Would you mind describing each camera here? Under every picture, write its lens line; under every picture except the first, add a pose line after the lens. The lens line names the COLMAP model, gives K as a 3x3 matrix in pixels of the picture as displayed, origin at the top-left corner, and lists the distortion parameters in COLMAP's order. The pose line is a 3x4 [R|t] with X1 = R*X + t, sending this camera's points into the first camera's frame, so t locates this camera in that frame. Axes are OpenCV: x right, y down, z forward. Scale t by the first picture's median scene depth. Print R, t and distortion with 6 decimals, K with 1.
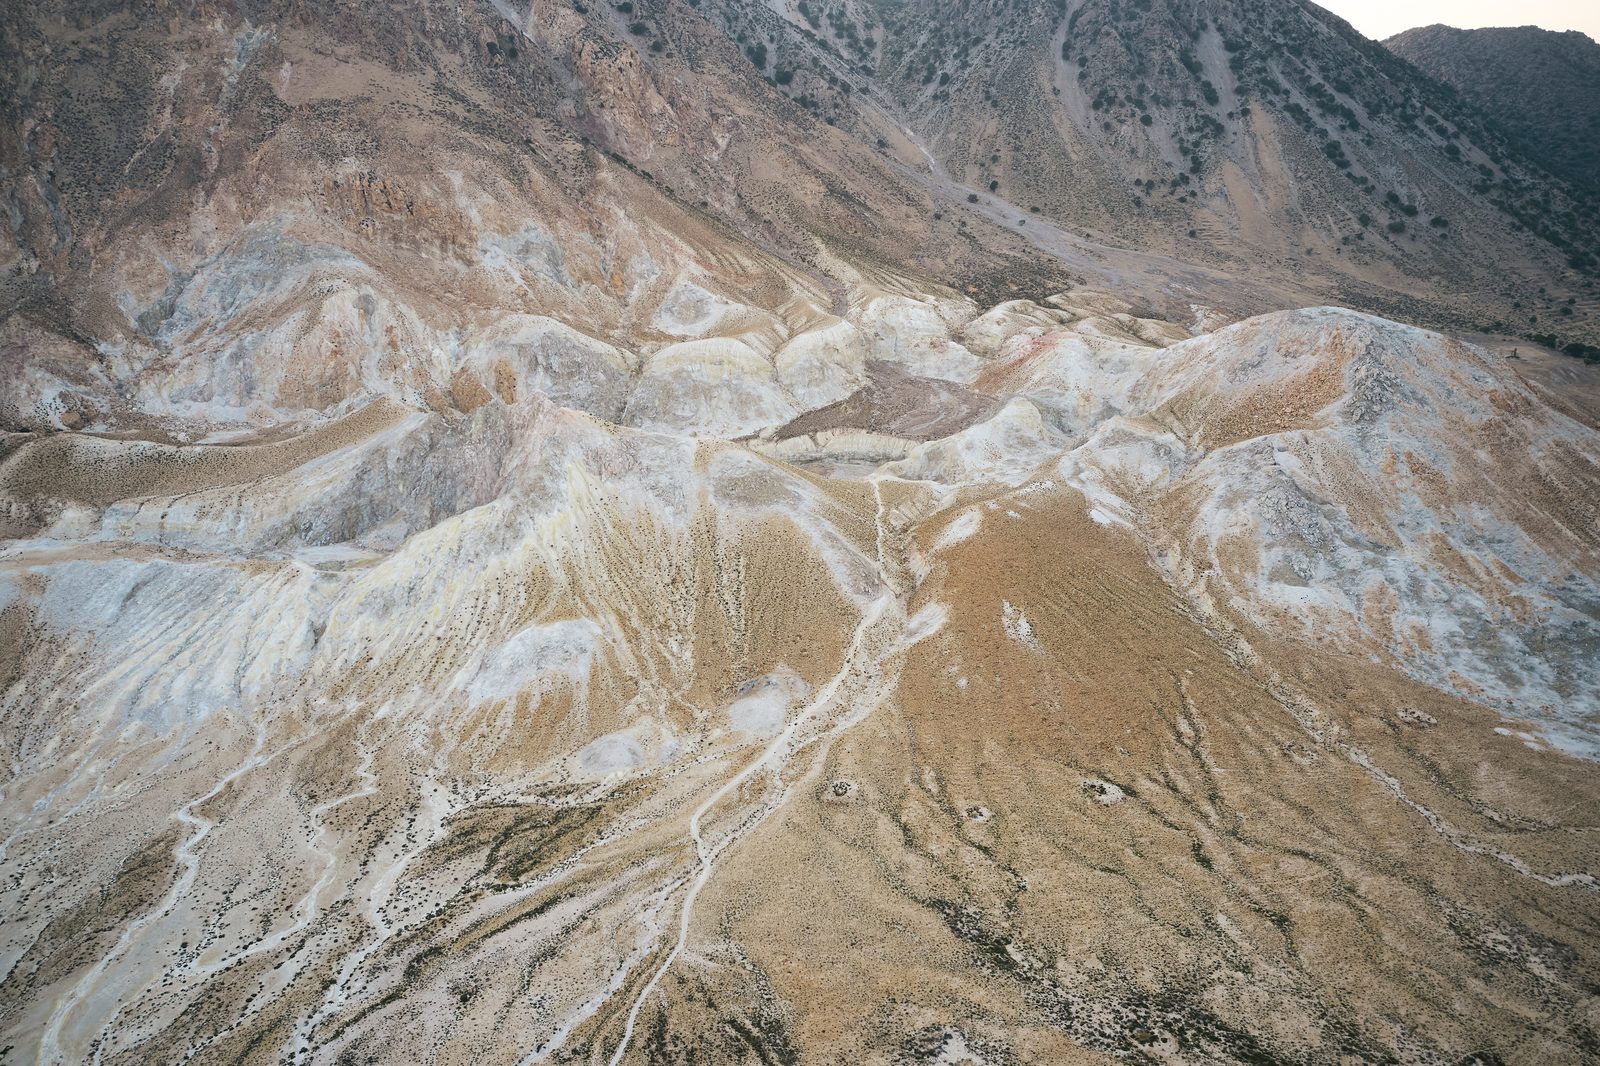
lens RADIAL K [[1380.1, 0, 800.0], [0, 1380.1, 498.5], [0, 0, 1]] dist [0.001435, -0.000546]
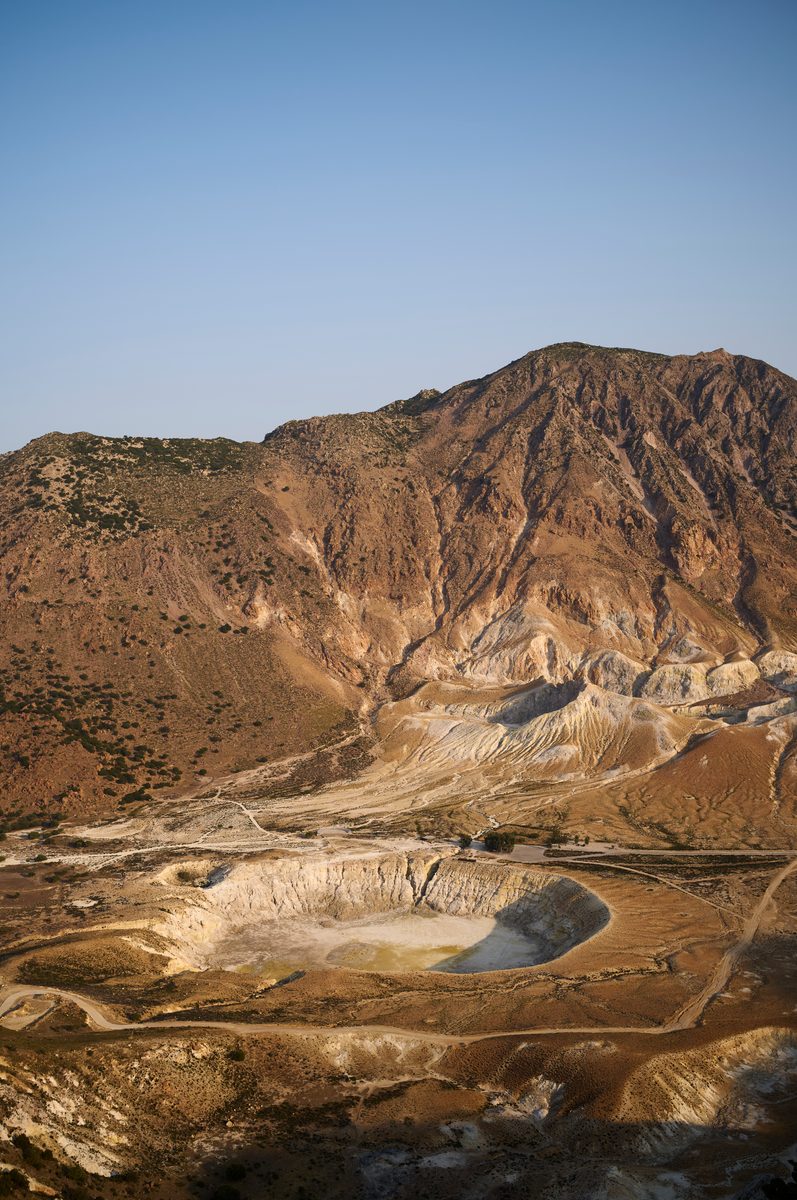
lens RADIAL K [[1035.1, 0, 398.5], [0, 1035.1, 600.0], [0, 0, 1]] dist [0.001435, -0.000546]
pose [[0.863316, 0.035991, -0.503379, 0.453075], [-0.118587, 0.983992, -0.133027, 0.078957], [0.490534, 0.174539, 0.853764, -0.870234]]
